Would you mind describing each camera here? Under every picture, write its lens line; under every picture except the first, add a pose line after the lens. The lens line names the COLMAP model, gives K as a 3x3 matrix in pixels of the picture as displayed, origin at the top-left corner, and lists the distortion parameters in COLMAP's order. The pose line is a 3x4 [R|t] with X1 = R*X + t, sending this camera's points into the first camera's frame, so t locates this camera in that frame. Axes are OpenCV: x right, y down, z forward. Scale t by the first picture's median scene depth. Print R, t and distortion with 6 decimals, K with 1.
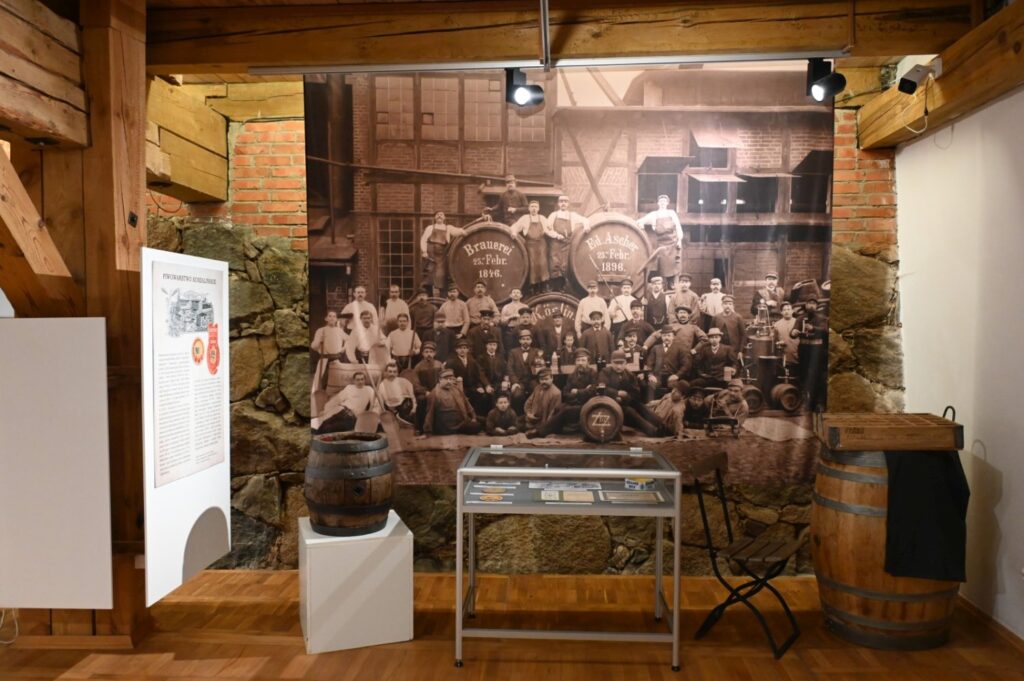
lens RADIAL K [[819.2, 0, 510.7], [0, 819.2, 336.8], [0, 0, 1]] dist [0.018010, -0.000616]
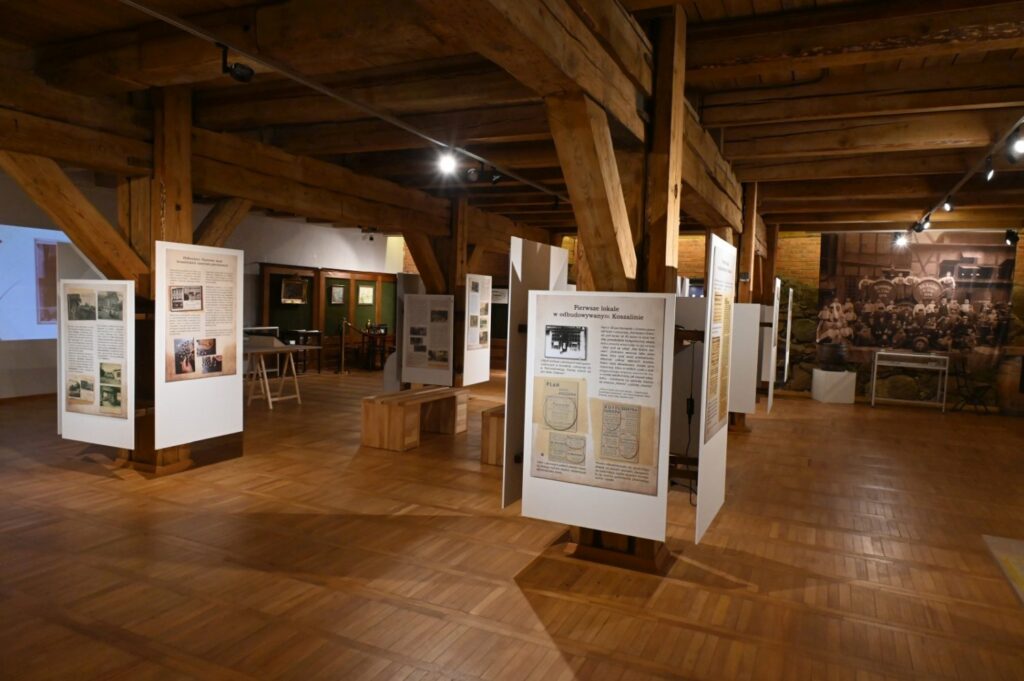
lens RADIAL K [[676.1, 0, 510.3], [0, 676.1, 338.9], [0, 0, 1]] dist [-0.007288, -0.000886]
pose [[0.928057, 0.055083, -0.368342, -0.388752], [-0.041234, 0.998119, 0.045371, 0.029810], [0.370148, -0.026918, 0.928583, -1.928862]]
